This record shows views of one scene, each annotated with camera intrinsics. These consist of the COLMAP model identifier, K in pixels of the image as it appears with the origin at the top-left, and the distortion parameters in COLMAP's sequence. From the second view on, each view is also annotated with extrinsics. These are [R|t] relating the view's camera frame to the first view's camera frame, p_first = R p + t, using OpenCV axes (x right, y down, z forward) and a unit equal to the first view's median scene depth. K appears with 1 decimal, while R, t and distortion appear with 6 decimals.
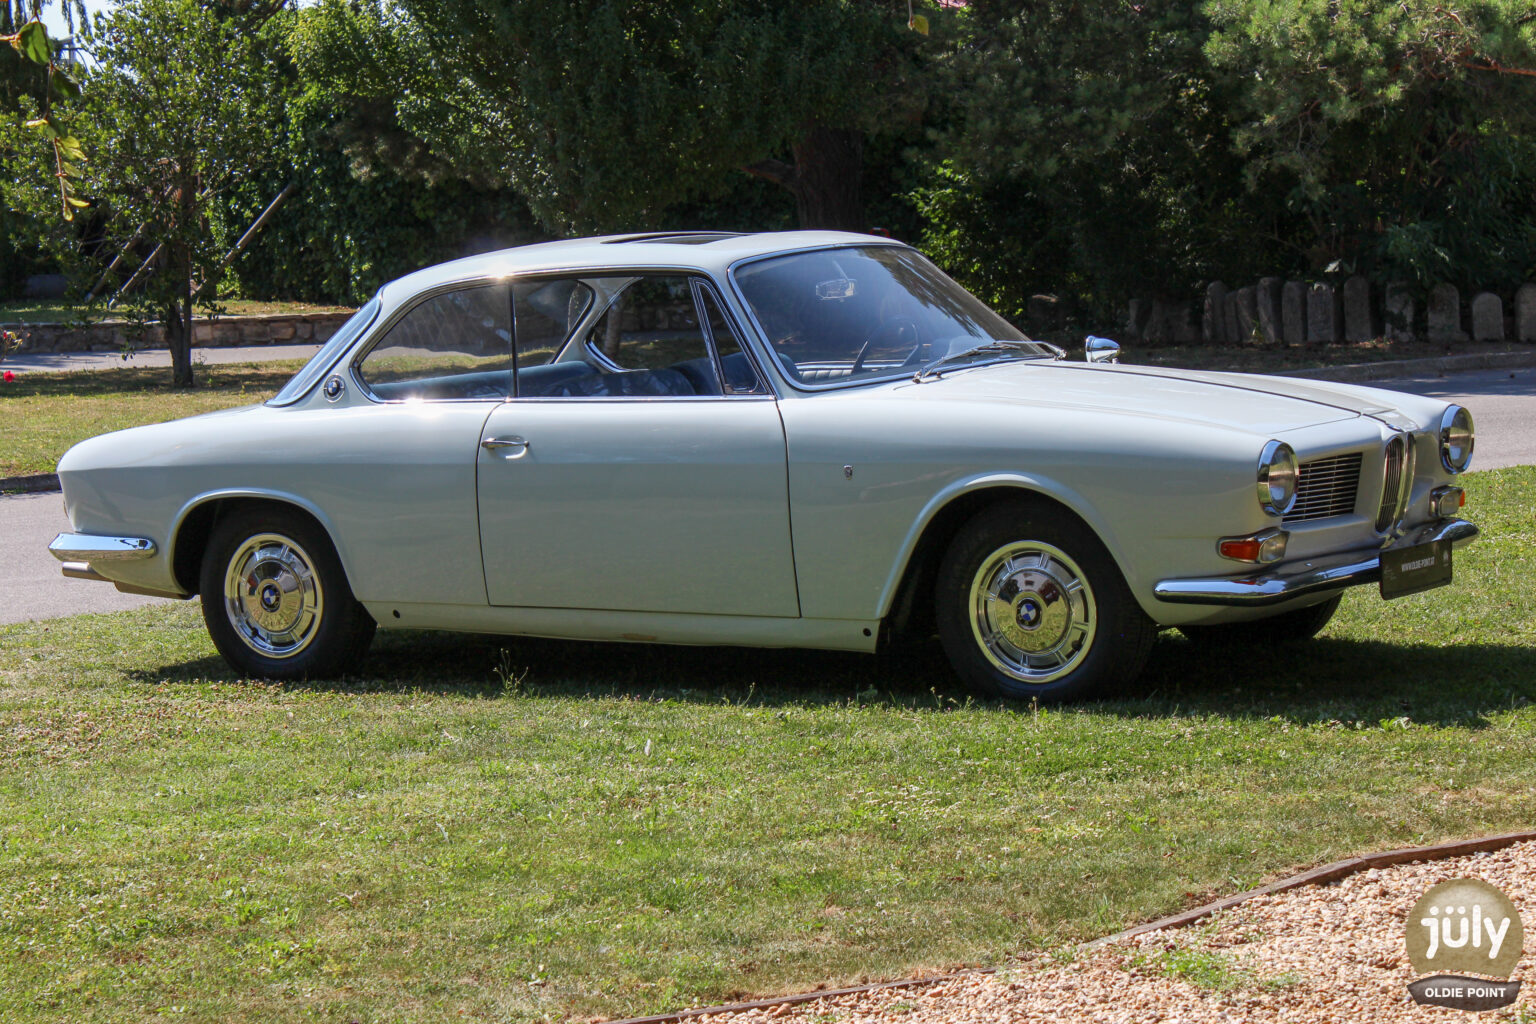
lens RADIAL K [[3678.2, 0, 763.2], [0, 3678.2, 514.9], [0, 0, 1]] dist [0.074933, 0.000000]
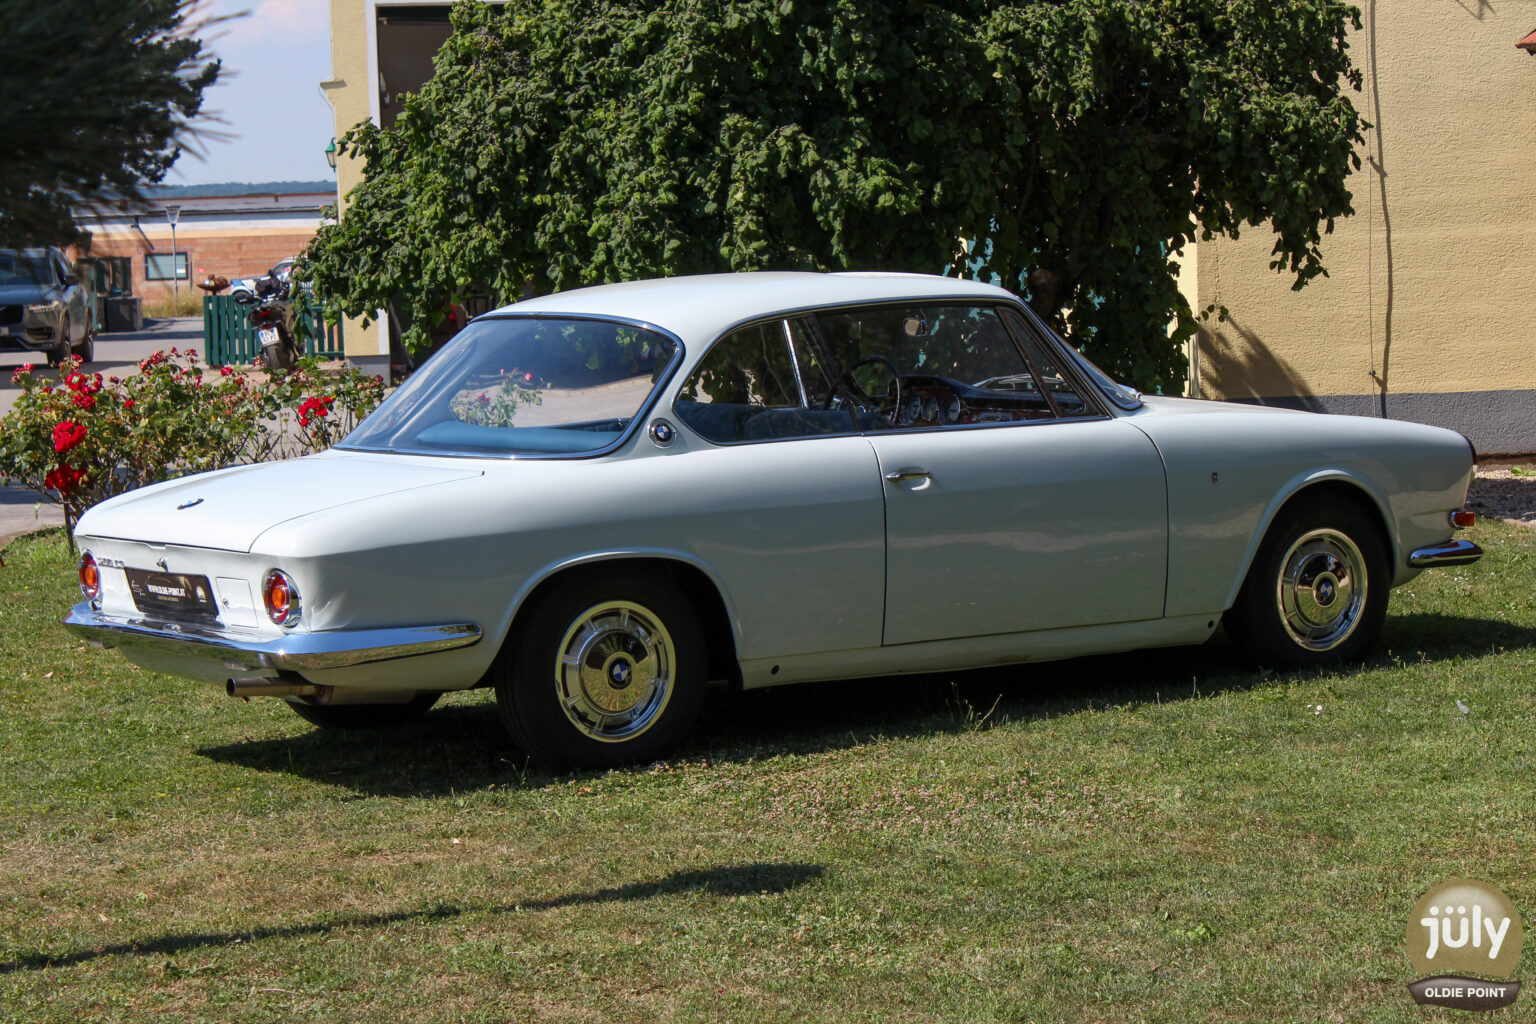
lens RADIAL K [[3931.7, 0, 769.1], [0, 3931.7, 505.7], [0, 0, 1]] dist [0.124922, 0.000000]
pose [[0.363831, -0.029086, 0.931011, -1.015107], [0.100522, 0.994901, -0.008201, -0.006204], [-0.926025, 0.096571, 0.364900, 0.633160]]
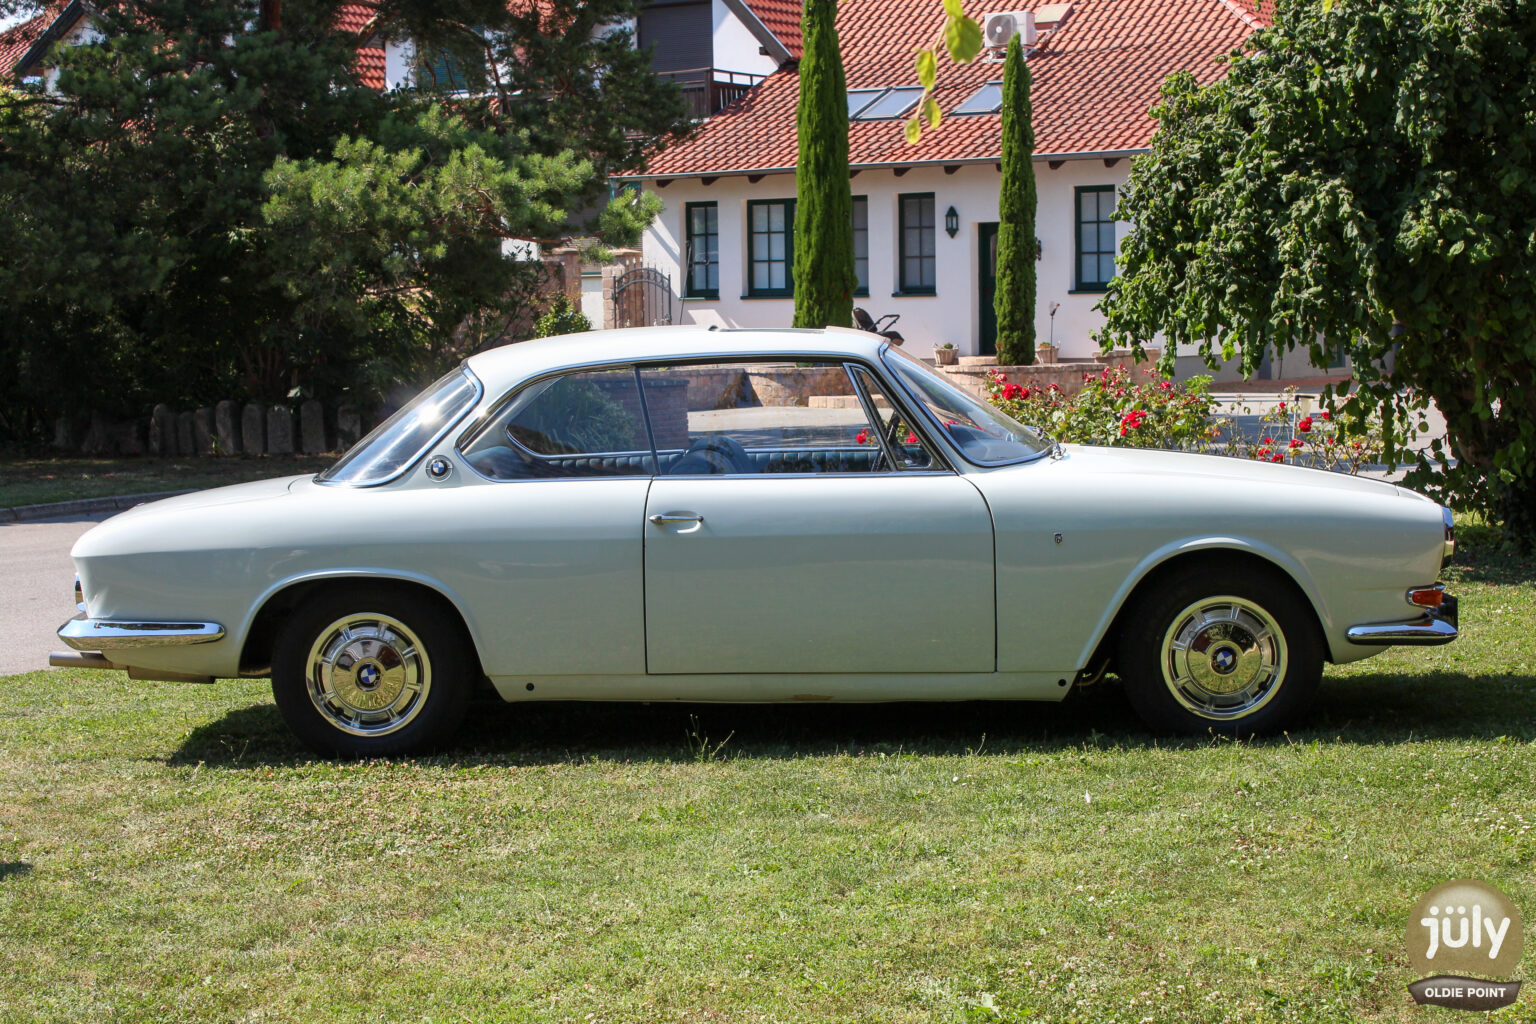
lens RADIAL K [[2759.9, 0, 767.9], [0, 2759.9, 528.0], [0, 0, 1]] dist [0.073097, 0.000000]
pose [[0.865159, -0.012371, 0.501346, -0.425785], [0.025226, 0.999504, -0.018868, -0.001115], [-0.500863, 0.028971, 0.865041, 0.296391]]
